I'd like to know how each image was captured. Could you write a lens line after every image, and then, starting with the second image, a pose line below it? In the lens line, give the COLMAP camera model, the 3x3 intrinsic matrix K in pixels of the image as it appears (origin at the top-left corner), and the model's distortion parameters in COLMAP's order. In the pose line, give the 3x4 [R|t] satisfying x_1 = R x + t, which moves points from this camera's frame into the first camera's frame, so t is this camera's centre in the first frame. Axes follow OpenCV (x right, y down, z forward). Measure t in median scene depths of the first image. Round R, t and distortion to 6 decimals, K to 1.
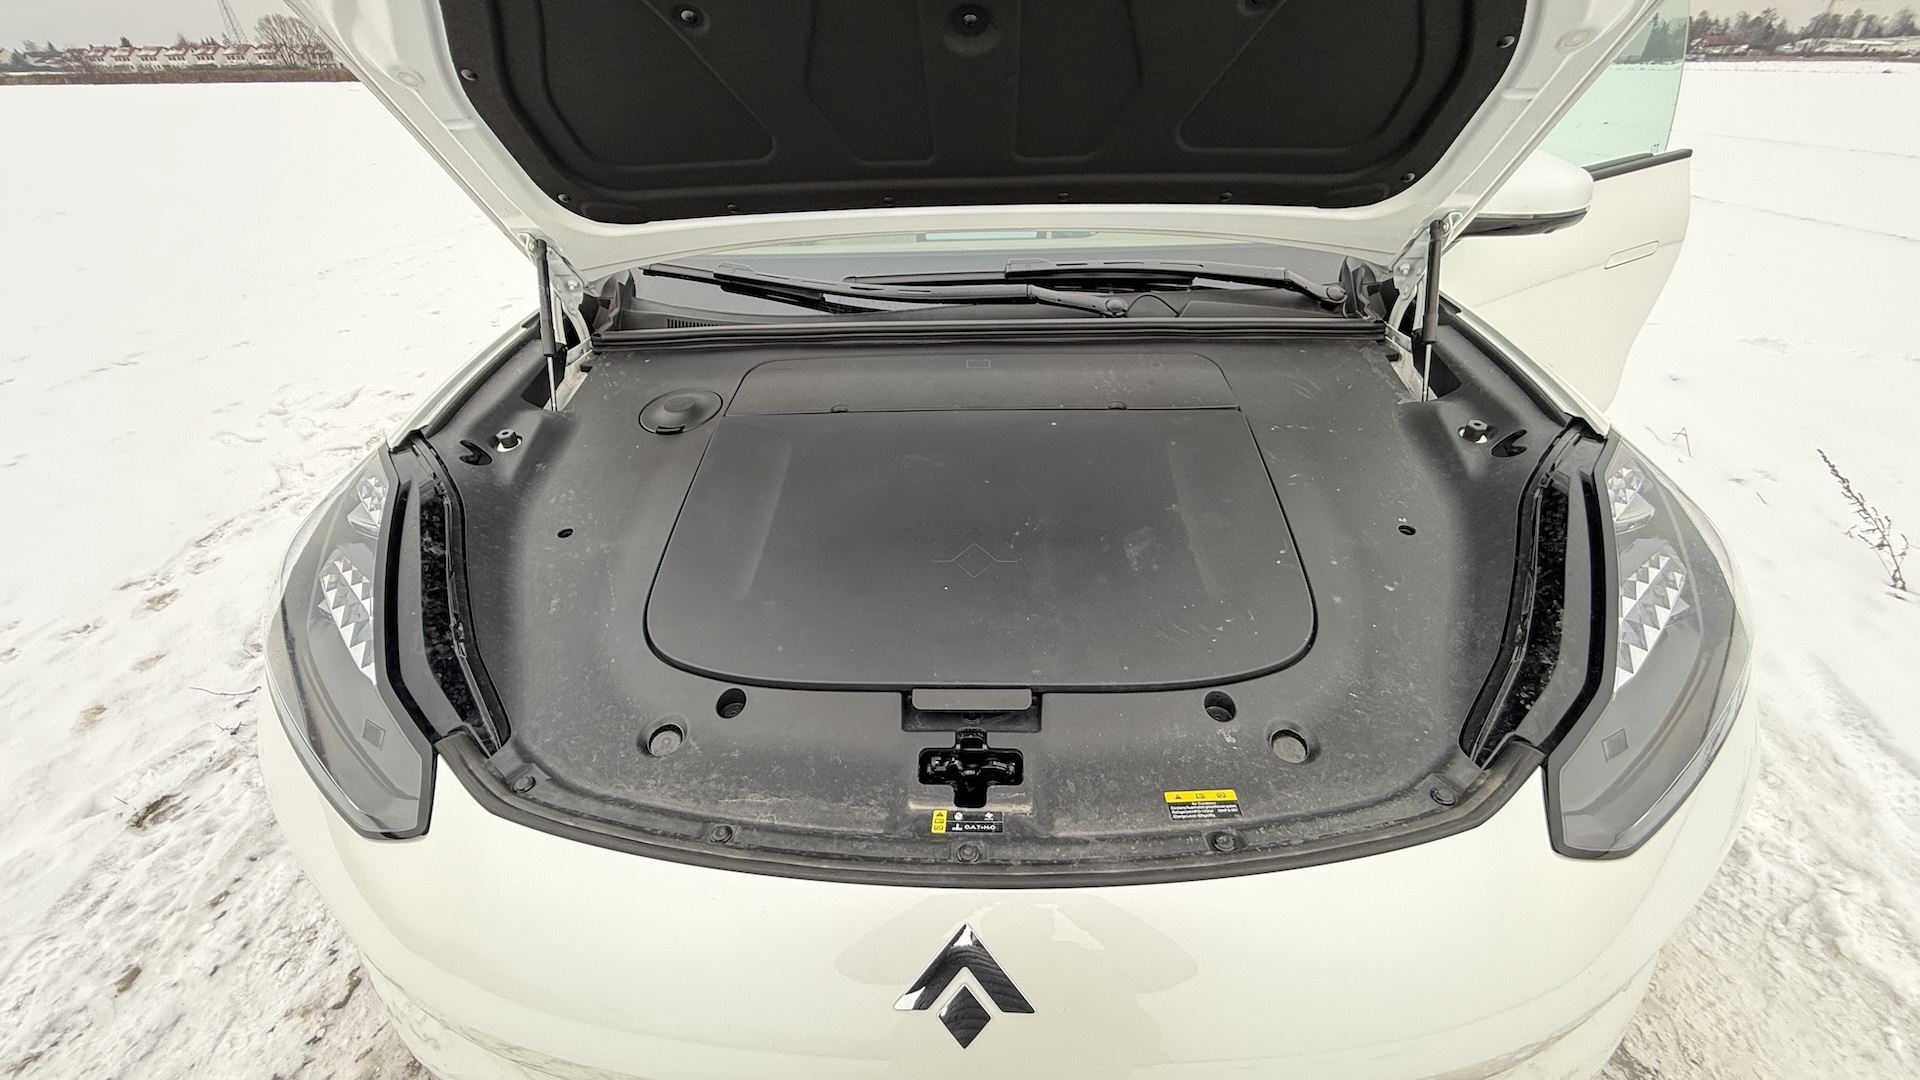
lens RADIAL K [[771.7, 0, 957.3], [0, 771.7, 535.0], [0, 0, 1]] dist [-0.000463, 0.000381]
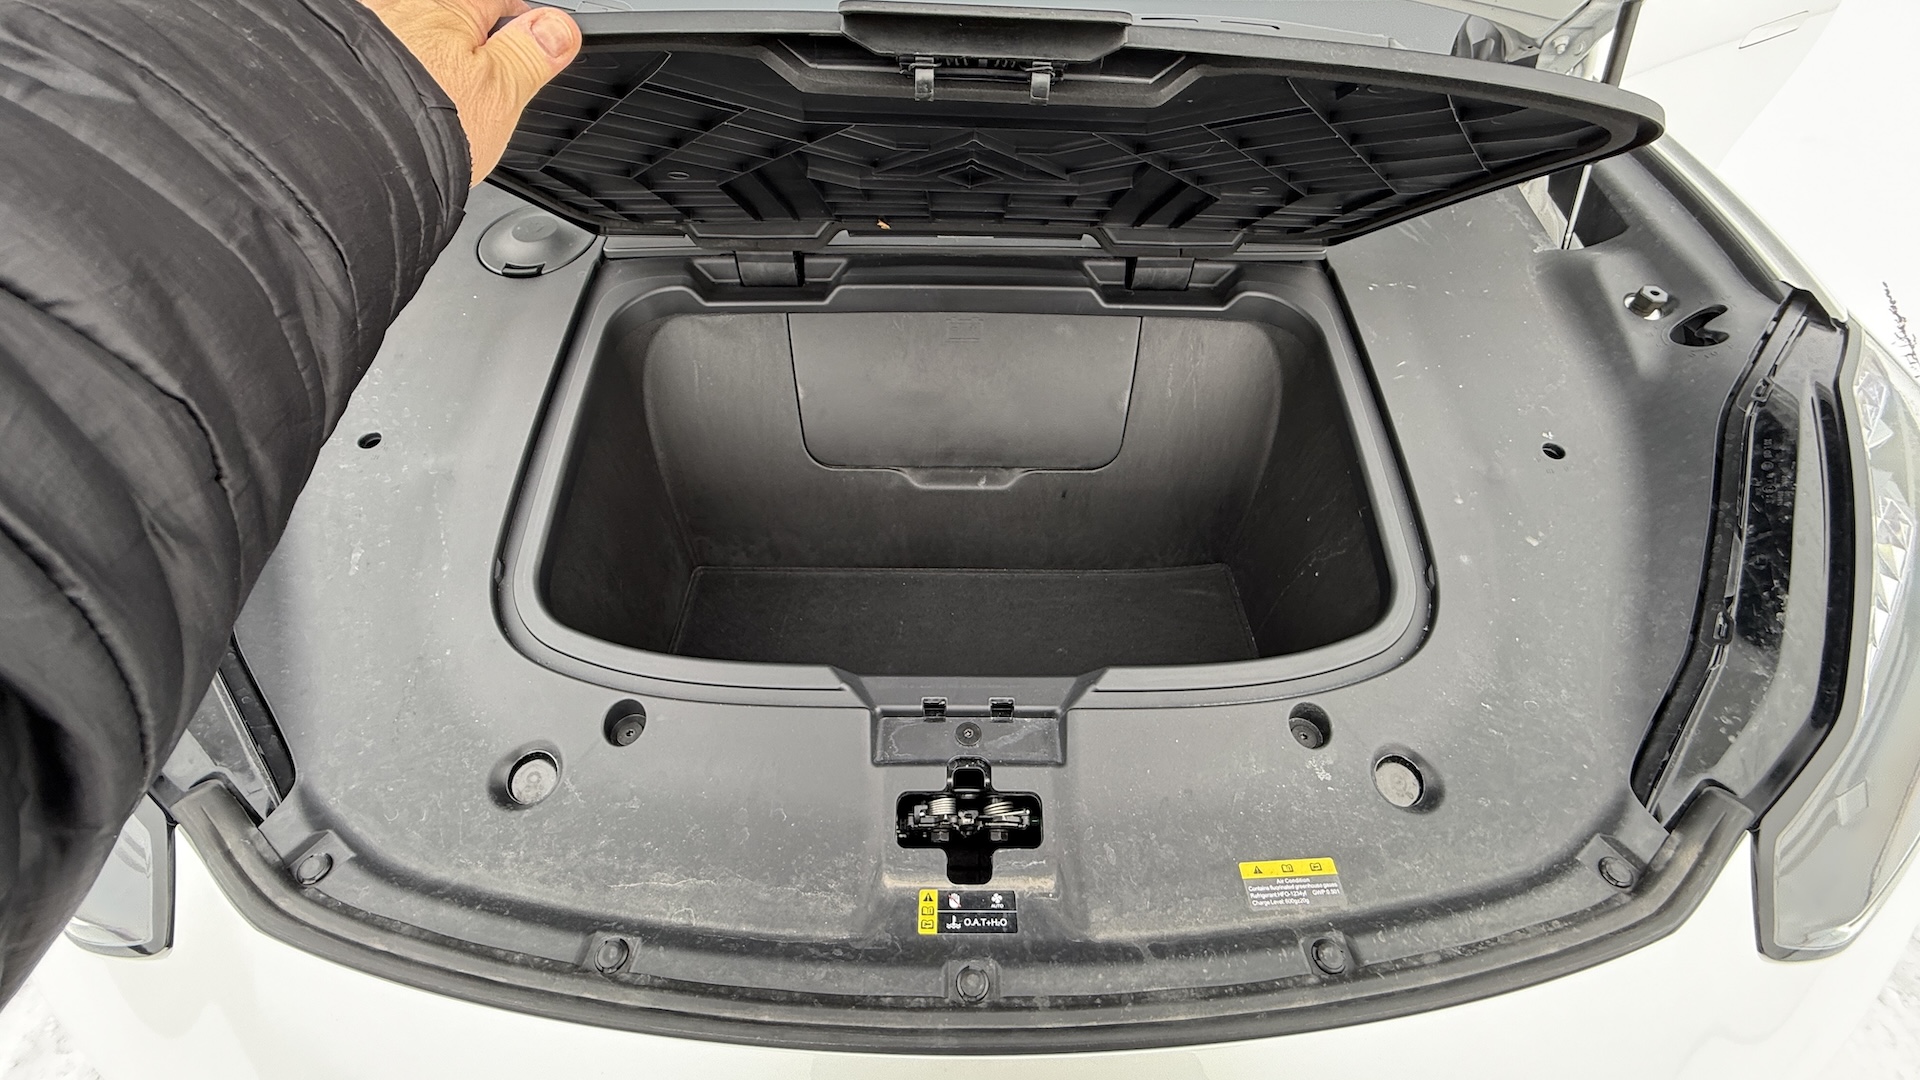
lens RADIAL K [[771.7, 0, 957.3], [0, 771.7, 535.0], [0, 0, 1]] dist [-0.000463, 0.000381]
pose [[0.998313, -0.000459, 0.058060, -0.035793], [-0.014651, 0.965619, 0.259547, -0.142815], [-0.056183, -0.259960, 0.963984, 0.385082]]
